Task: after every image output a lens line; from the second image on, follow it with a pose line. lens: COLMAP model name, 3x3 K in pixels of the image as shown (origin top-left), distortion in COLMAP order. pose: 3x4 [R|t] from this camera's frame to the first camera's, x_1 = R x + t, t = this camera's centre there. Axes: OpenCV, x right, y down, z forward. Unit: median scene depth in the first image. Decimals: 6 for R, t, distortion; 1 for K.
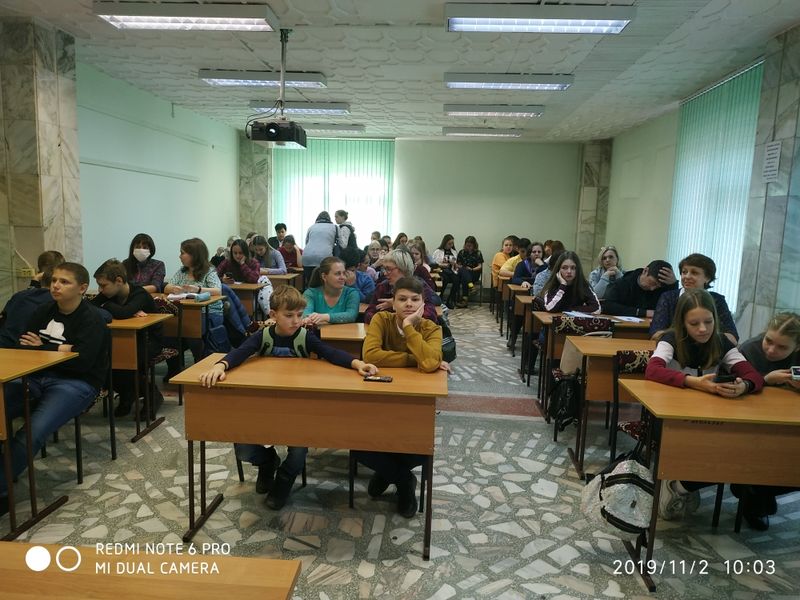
lens RADIAL K [[561.0, 0, 387.2], [0, 561.0, 305.9], [0, 0, 1]] dist [-0.001974, -0.025360]
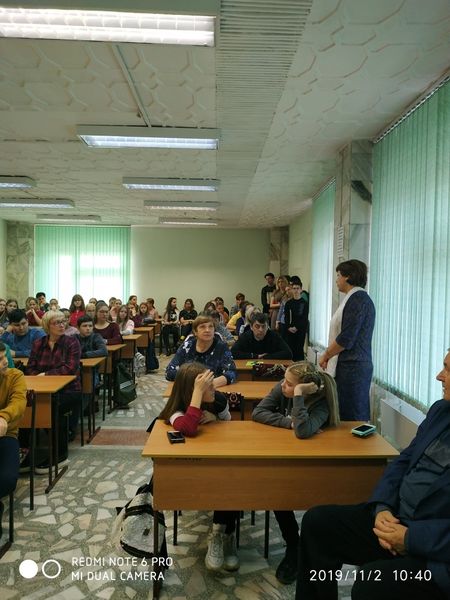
lens RADIAL K [[420.8, 0, 238.7], [0, 420.8, 302.8], [0, 0, 1]] dist [-0.001974, -0.025360]
pose [[0.994400, -0.019585, 0.103852, 0.334313], [0.030703, 0.993832, -0.106566, -0.013337], [-0.101124, 0.109157, 0.988867, 0.038177]]
